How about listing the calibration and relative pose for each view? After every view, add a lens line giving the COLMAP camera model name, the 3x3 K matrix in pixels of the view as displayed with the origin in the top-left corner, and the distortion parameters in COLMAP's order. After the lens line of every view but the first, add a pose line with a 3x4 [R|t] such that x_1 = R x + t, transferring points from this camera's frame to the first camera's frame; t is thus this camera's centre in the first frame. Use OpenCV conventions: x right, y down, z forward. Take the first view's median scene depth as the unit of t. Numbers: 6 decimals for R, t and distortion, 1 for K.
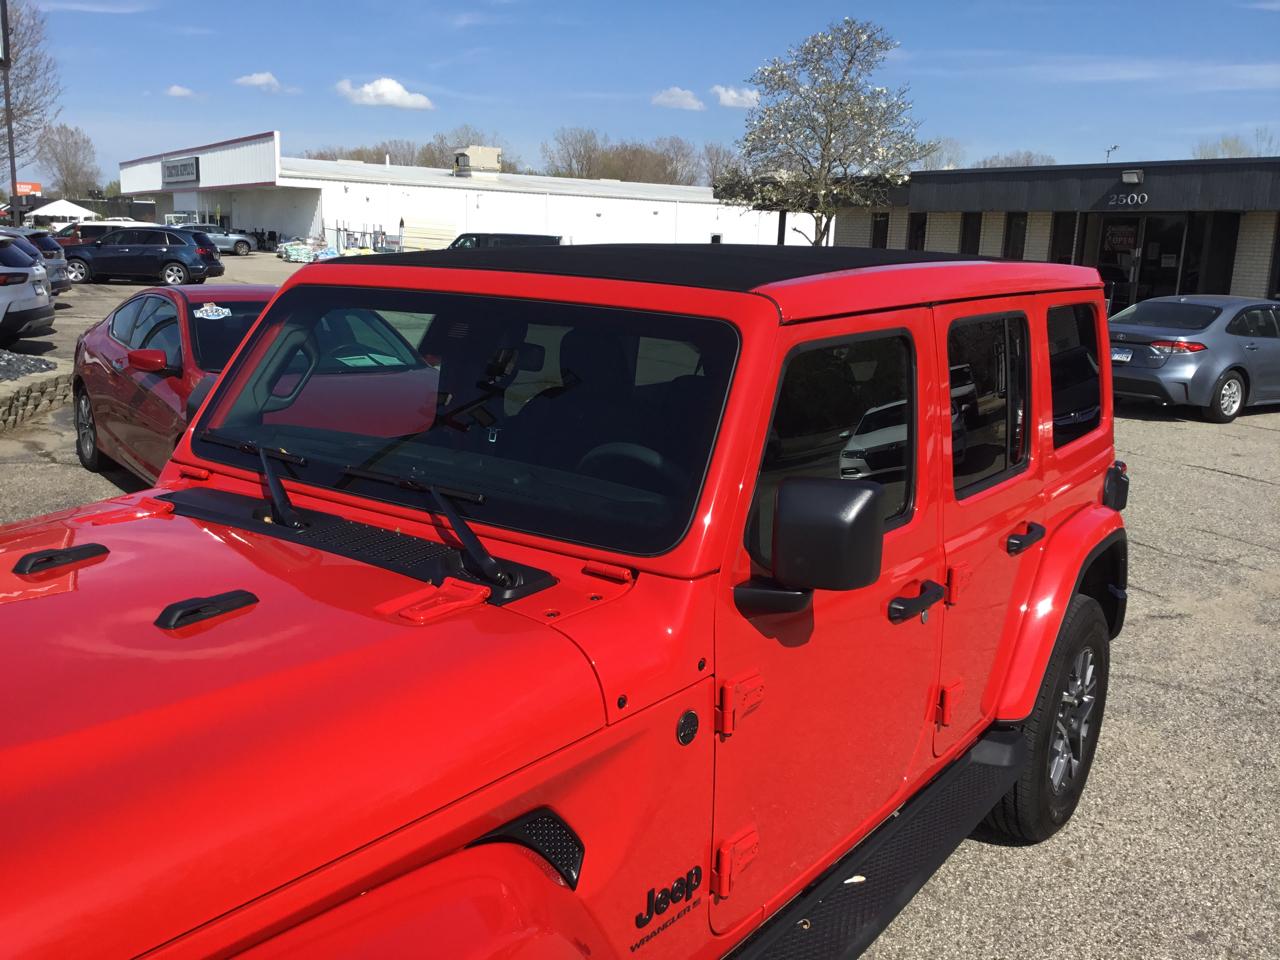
lens RADIAL K [[1137.1, 0, 649.6], [0, 1137.1, 492.5], [0, 0, 1]] dist [0.083144, -0.125584]
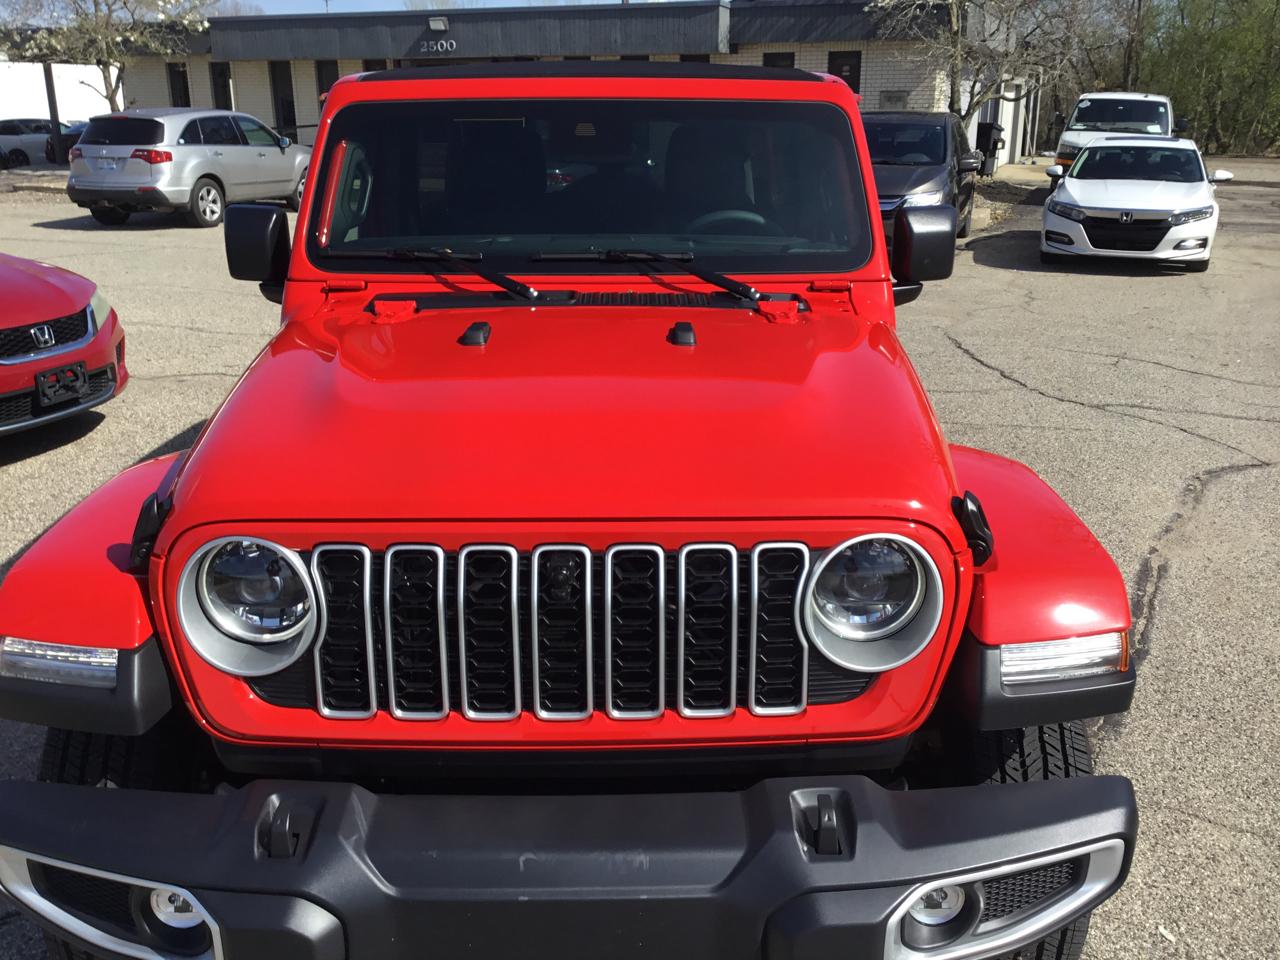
lens RADIAL K [[1137.1, 0, 636.1], [0, 1137.1, 482.8], [0, 0, 1]] dist [0.083144, -0.125584]
pose [[0.812322, -0.217404, 0.541173, -0.099778], [0.157538, 0.975224, 0.155304, 0.004623], [-0.561529, -0.040902, 0.826446, -0.005372]]
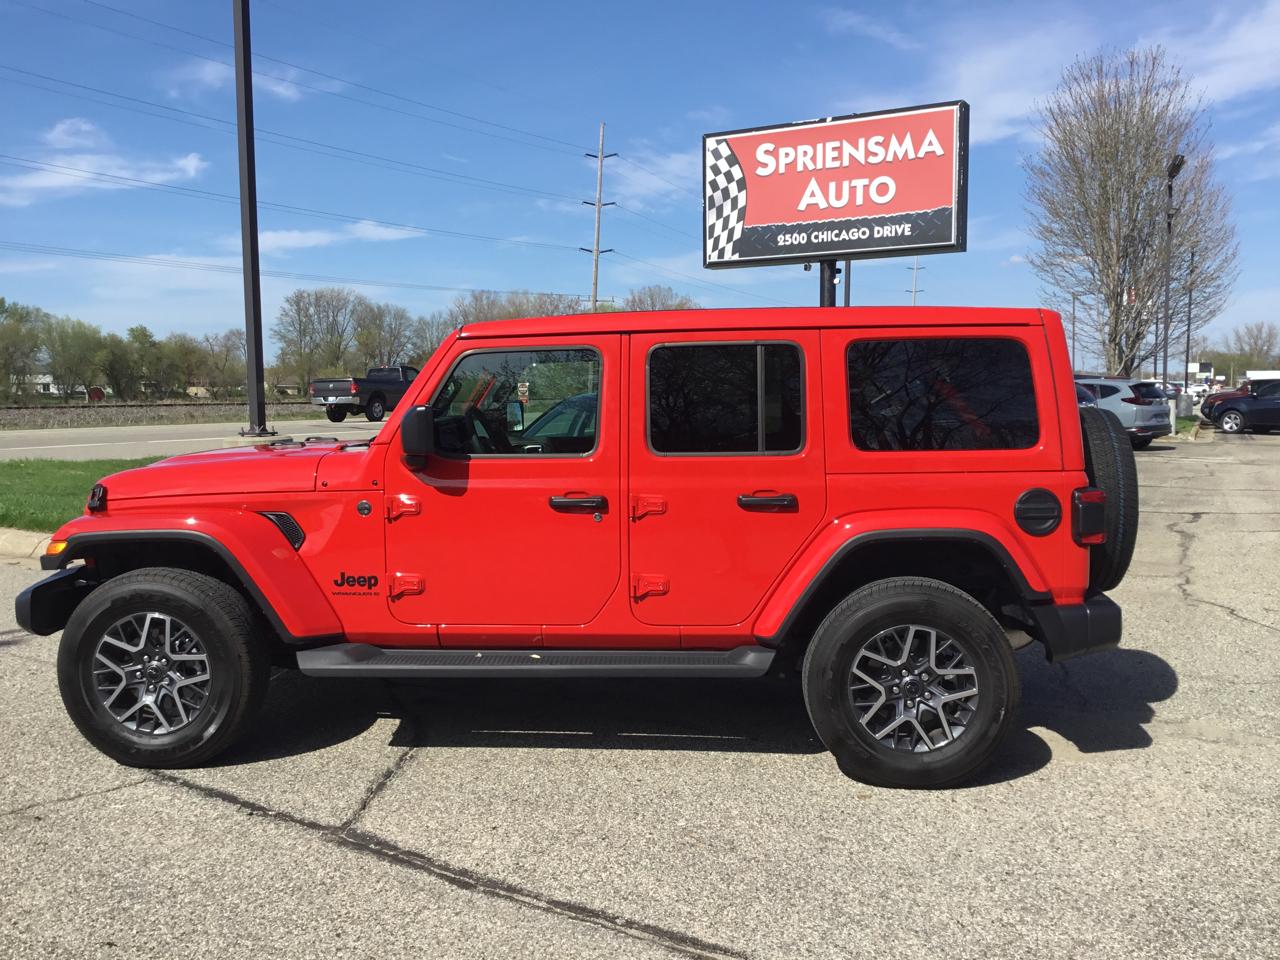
lens RADIAL K [[1137.1, 0, 638.2], [0, 1137.1, 486.1], [0, 0, 1]] dist [0.083144, -0.125584]
pose [[0.512516, 0.036983, -0.857881, 0.210183], [-0.162549, 0.985187, -0.054639, 0.018260], [0.843152, 0.167451, 0.510935, 0.024926]]
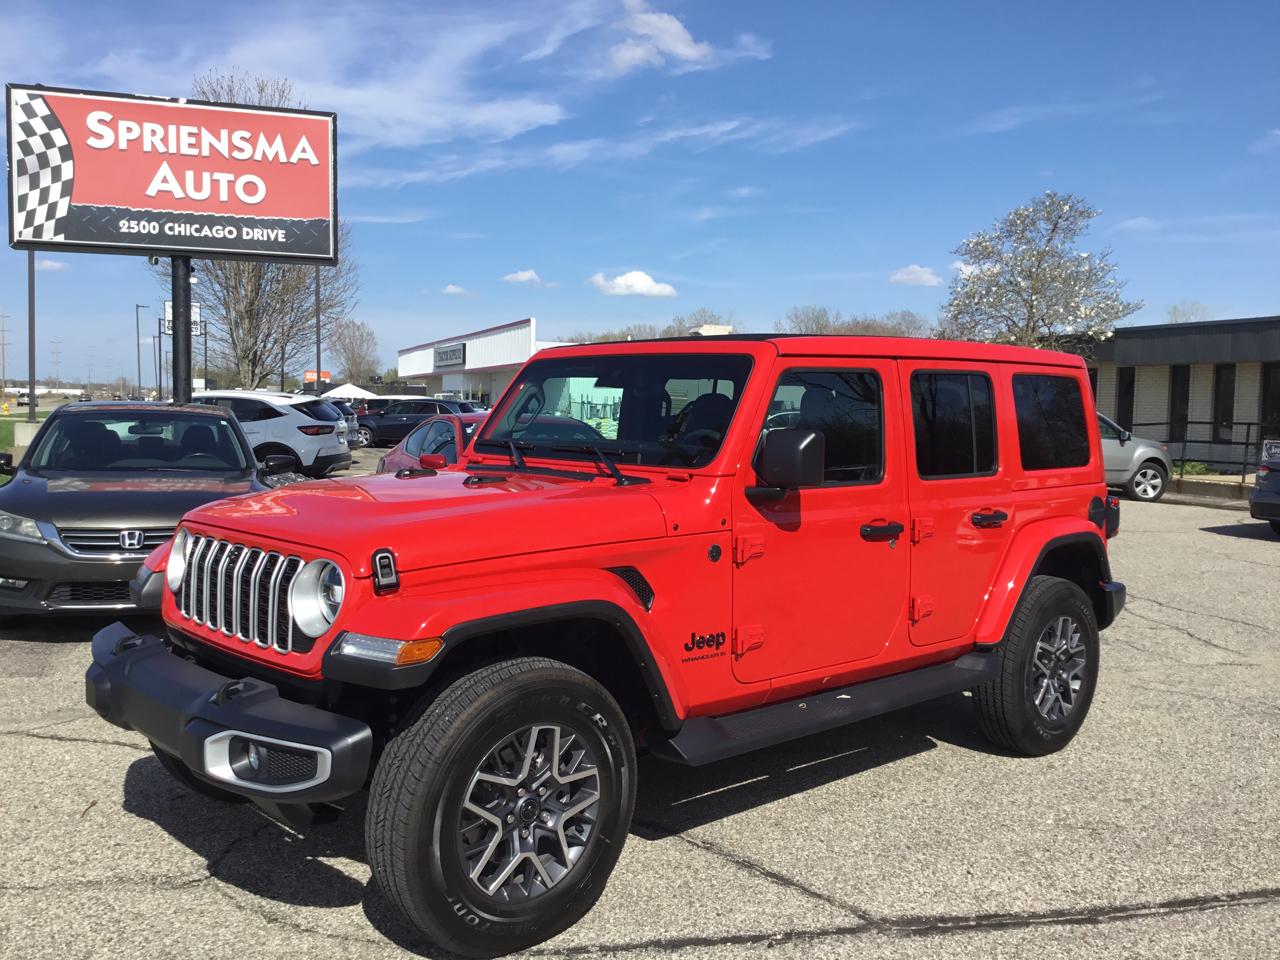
lens RADIAL K [[1137.1, 0, 643.8], [0, 1137.1, 483.1], [0, 0, 1]] dist [0.083144, -0.125584]
pose [[0.978695, -0.002488, -0.205303, 0.028564], [-0.029529, 0.987825, -0.152739, 0.035474], [0.203184, 0.155547, 0.966706, -0.083077]]
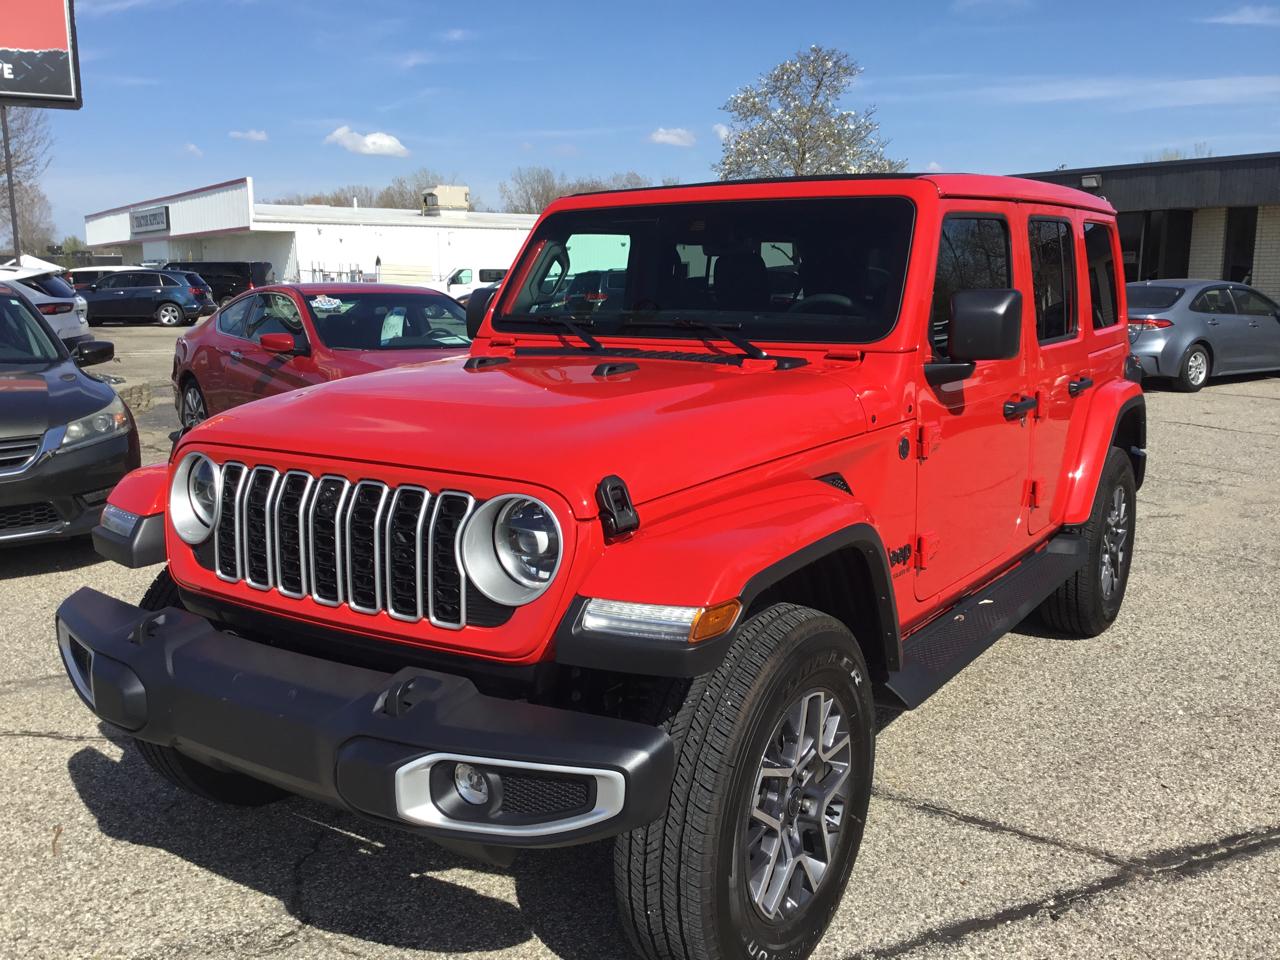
lens RADIAL K [[1137.1, 0, 650.6], [0, 1137.1, 485.7], [0, 0, 1]] dist [0.083144, -0.125584]
pose [[0.998684, -0.042640, 0.028482, -0.032993], [0.043603, 0.998466, -0.034121, 0.027049], [-0.026983, 0.035318, 0.999012, -0.050293]]
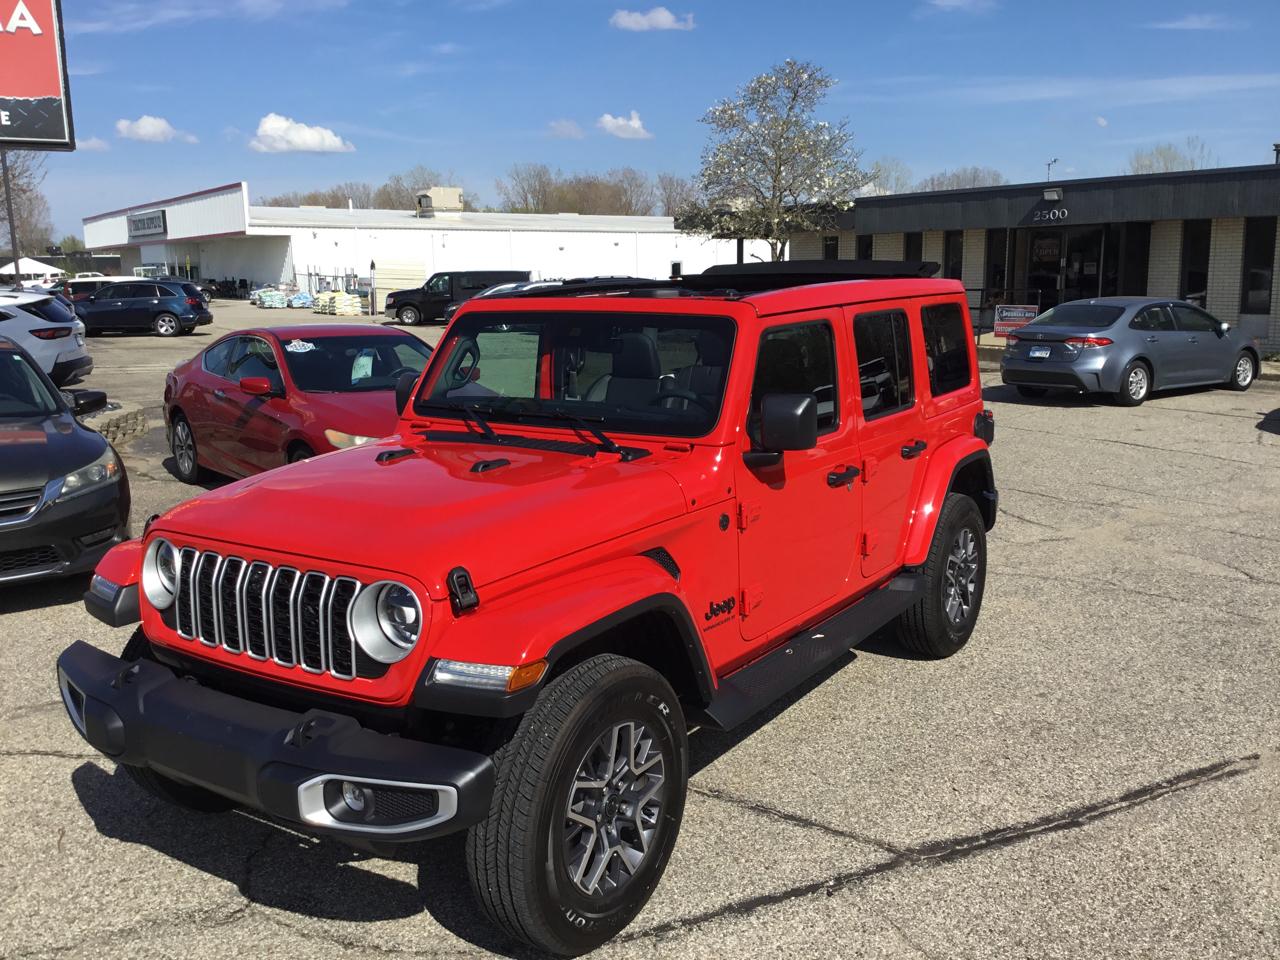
lens RADIAL K [[1137.1, 0, 637.2], [0, 1137.1, 478.3], [0, 0, 1]] dist [0.083144, -0.125584]
pose [[0.998629, -0.049255, 0.017734, -0.013923], [0.049867, 0.998110, -0.035901, 0.017719], [-0.015932, 0.036736, 0.999198, -0.087883]]
